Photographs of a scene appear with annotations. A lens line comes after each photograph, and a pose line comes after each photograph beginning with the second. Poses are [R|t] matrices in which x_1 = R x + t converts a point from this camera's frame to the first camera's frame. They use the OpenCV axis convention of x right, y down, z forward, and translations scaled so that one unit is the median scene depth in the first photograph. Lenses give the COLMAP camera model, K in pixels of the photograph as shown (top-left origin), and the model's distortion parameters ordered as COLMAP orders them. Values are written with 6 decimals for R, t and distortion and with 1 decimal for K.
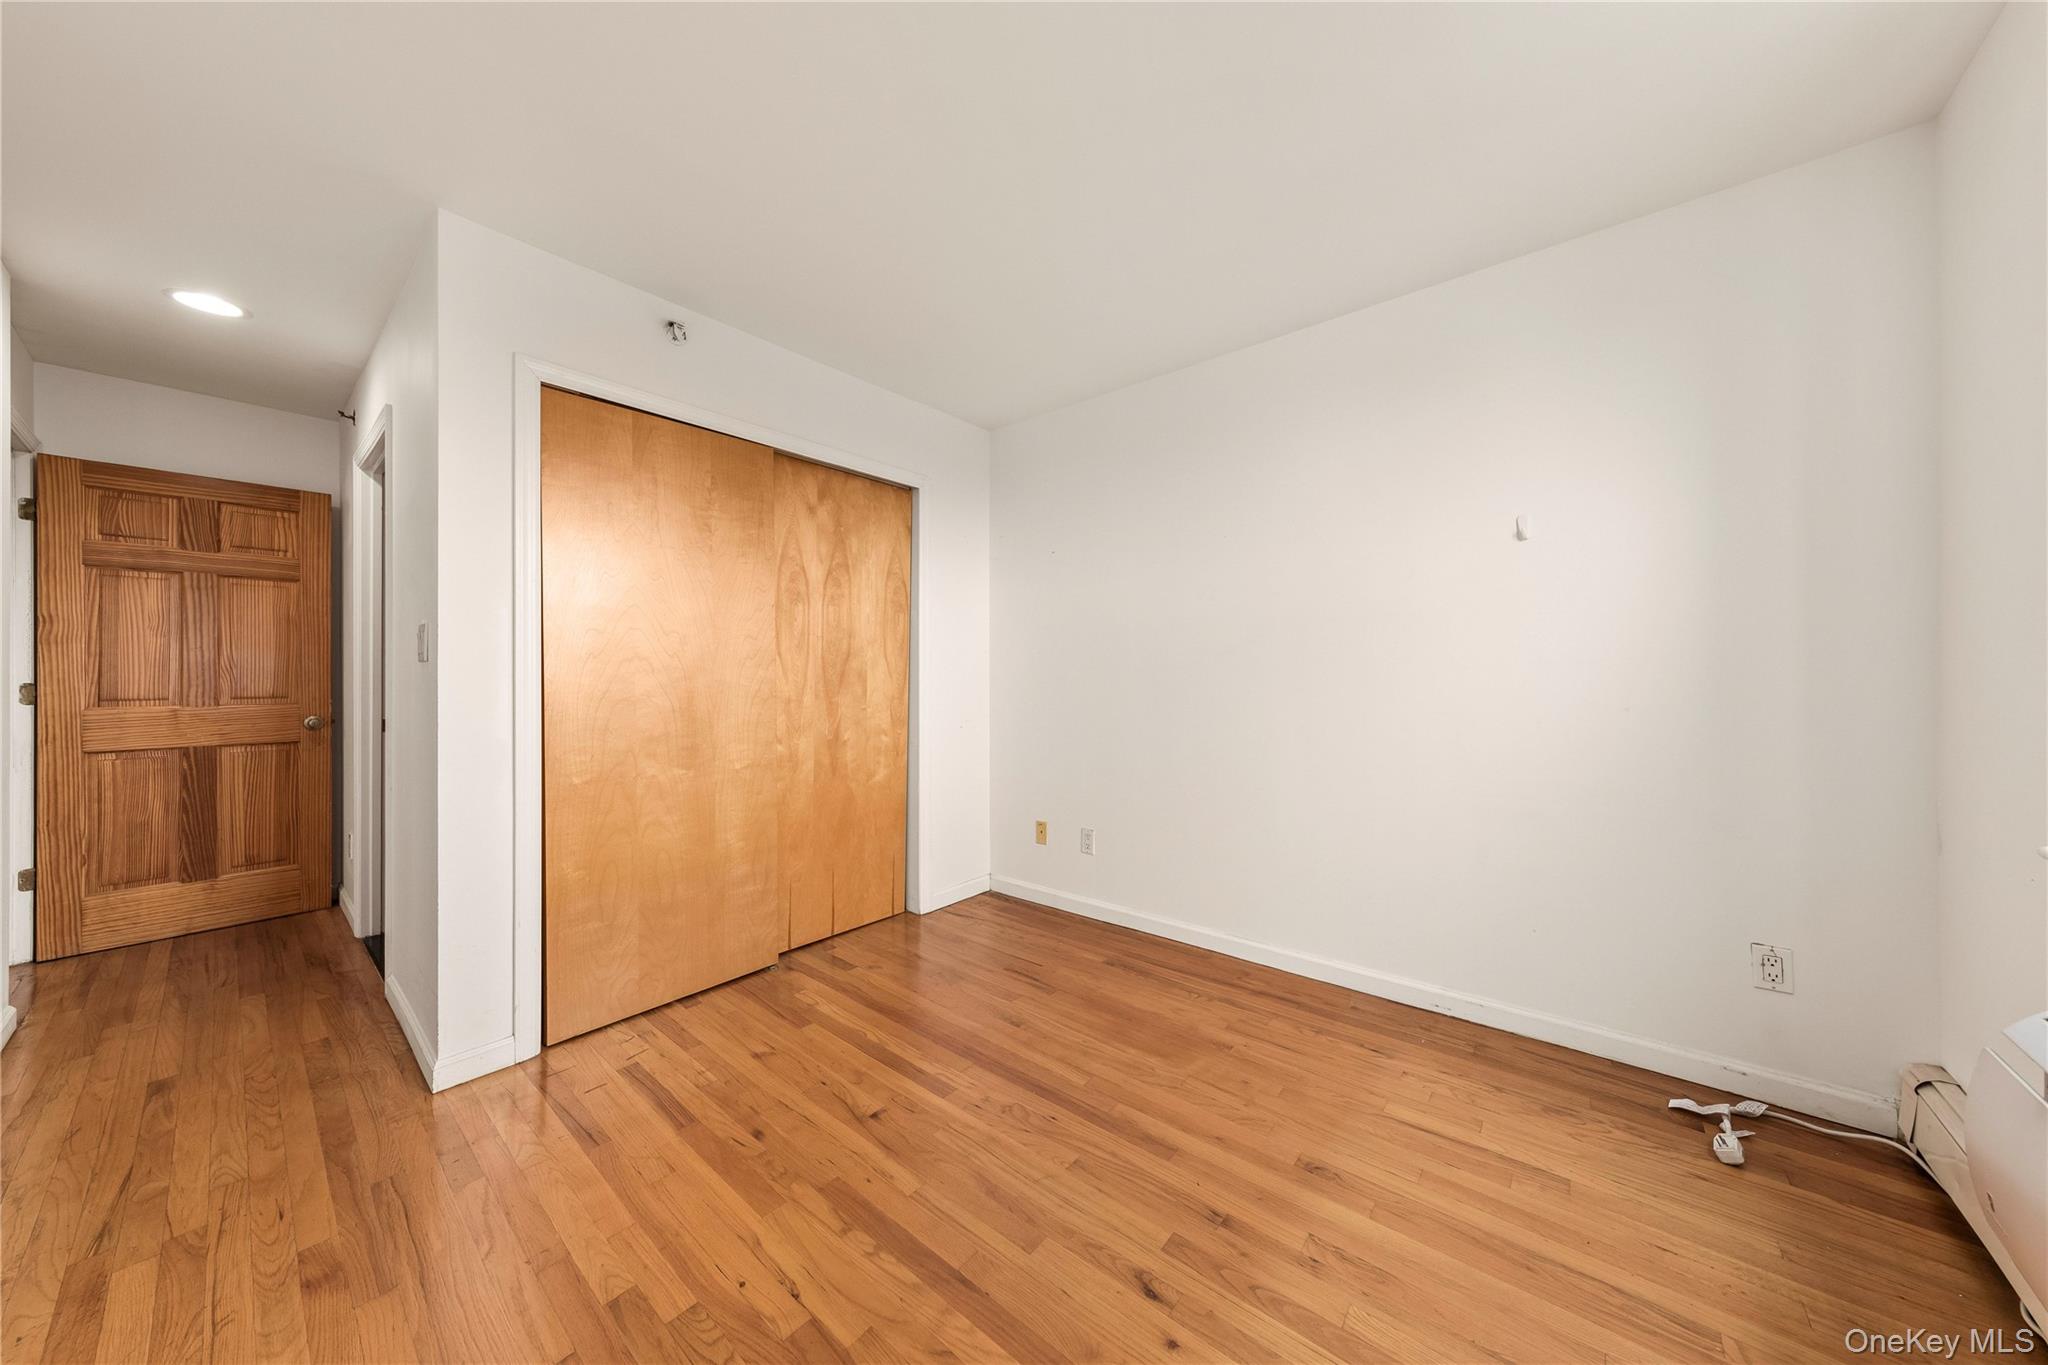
lens RADIAL K [[659.3, 0, 1035.0], [0, 659.3, 679.4], [0, 0, 1]] dist [0.000781, -0.000038]
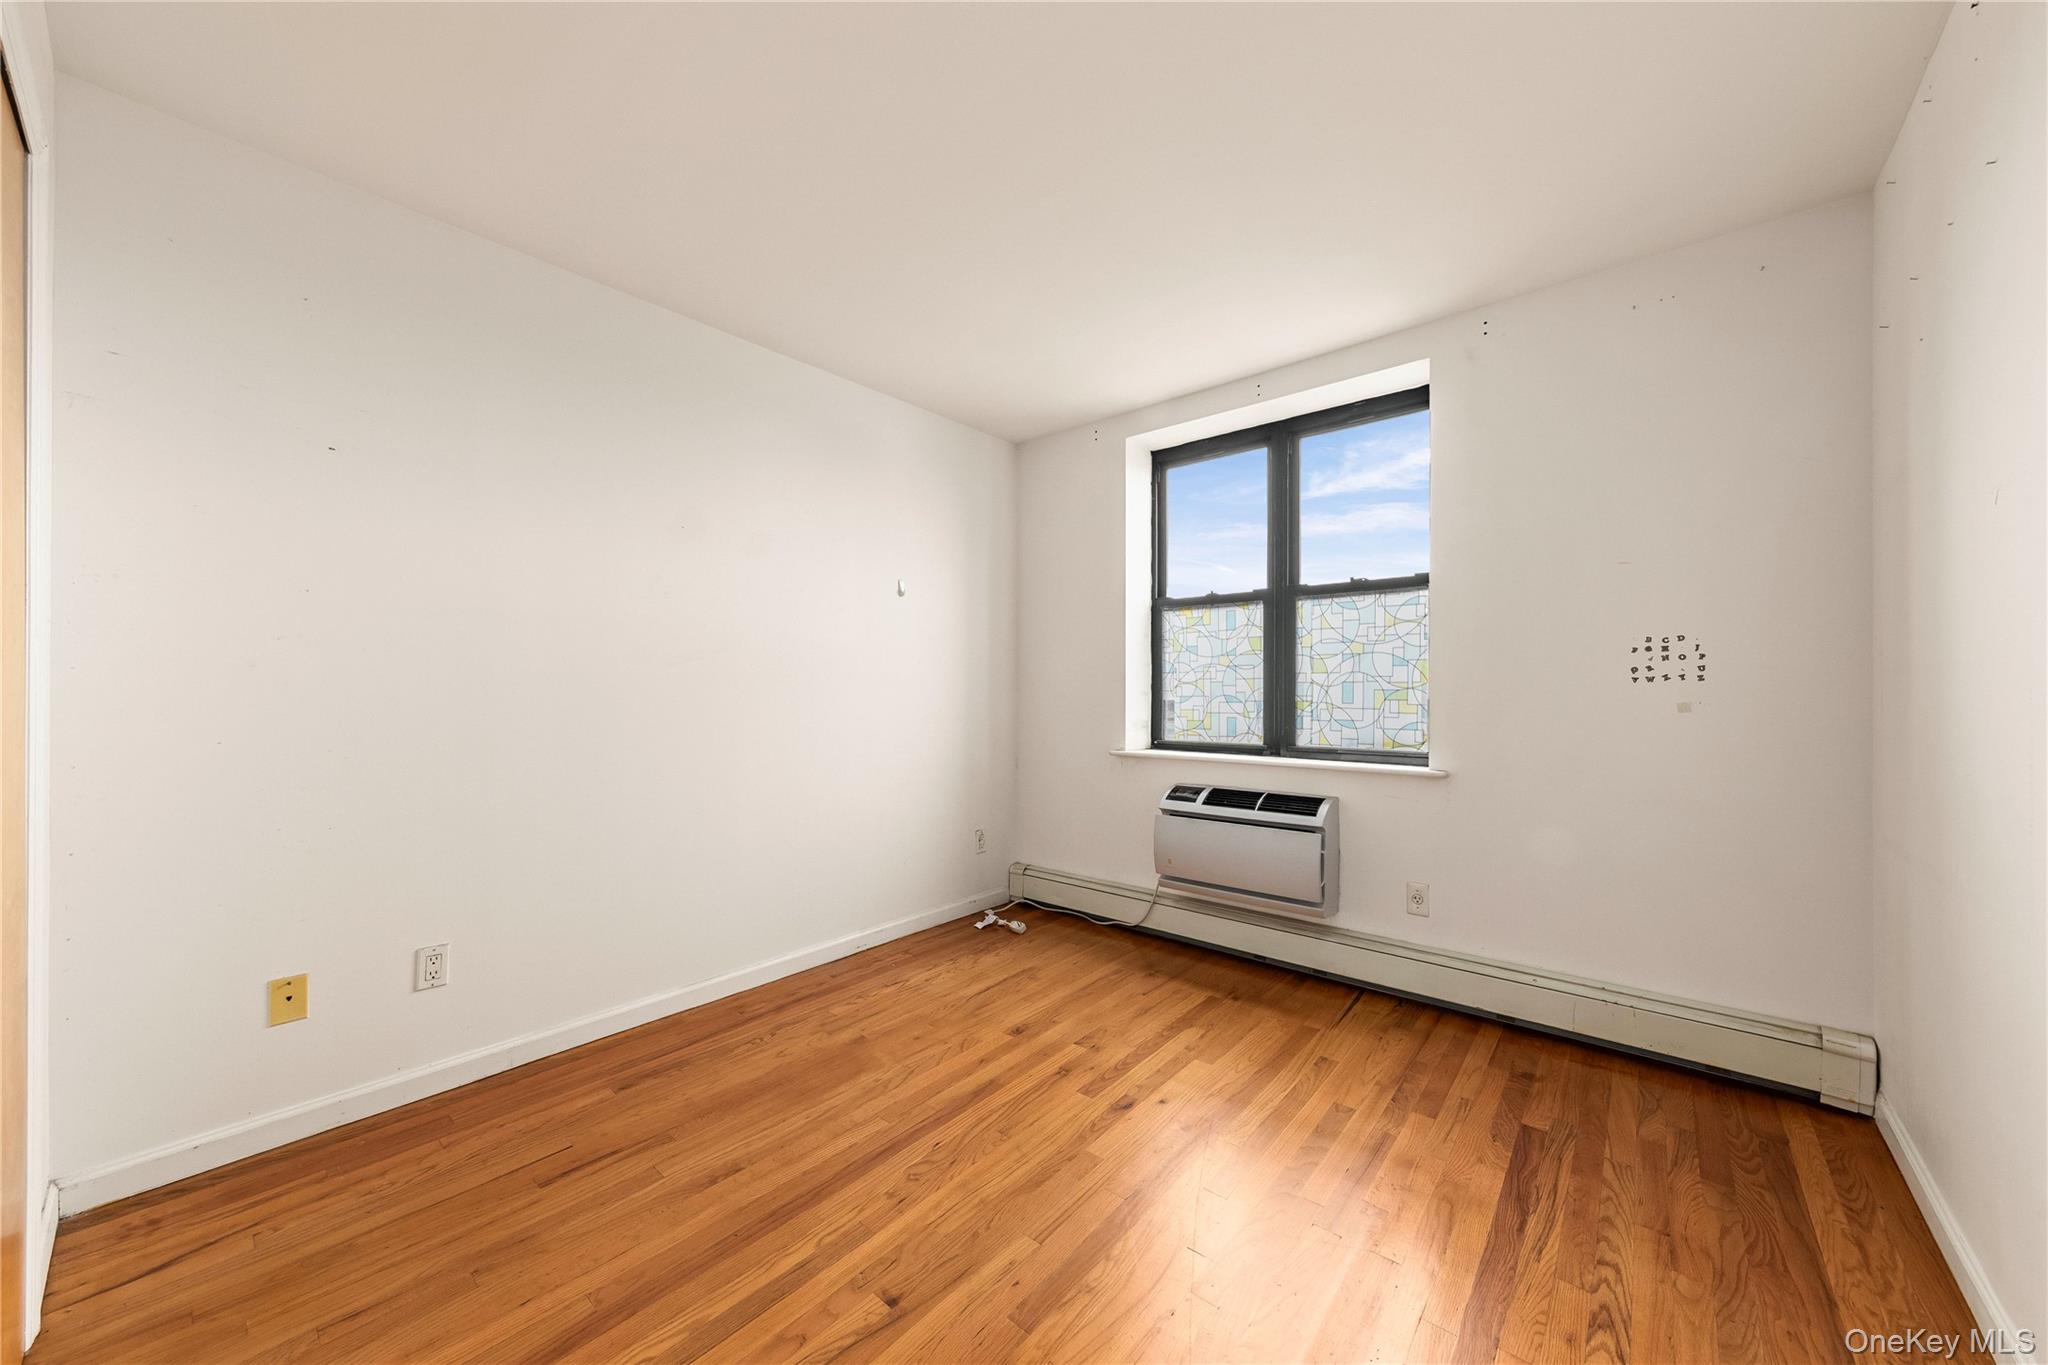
lens RADIAL K [[755.5, 0, 1004.0], [0, 755.5, 703.1], [0, 0, 1]] dist [0.000229, -0.000169]
pose [[0.024101, -0.015603, 0.999588, -0.874160], [0.005957, 0.999863, 0.015464, 0.004792], [-0.999692, 0.005582, 0.024190, 0.718494]]
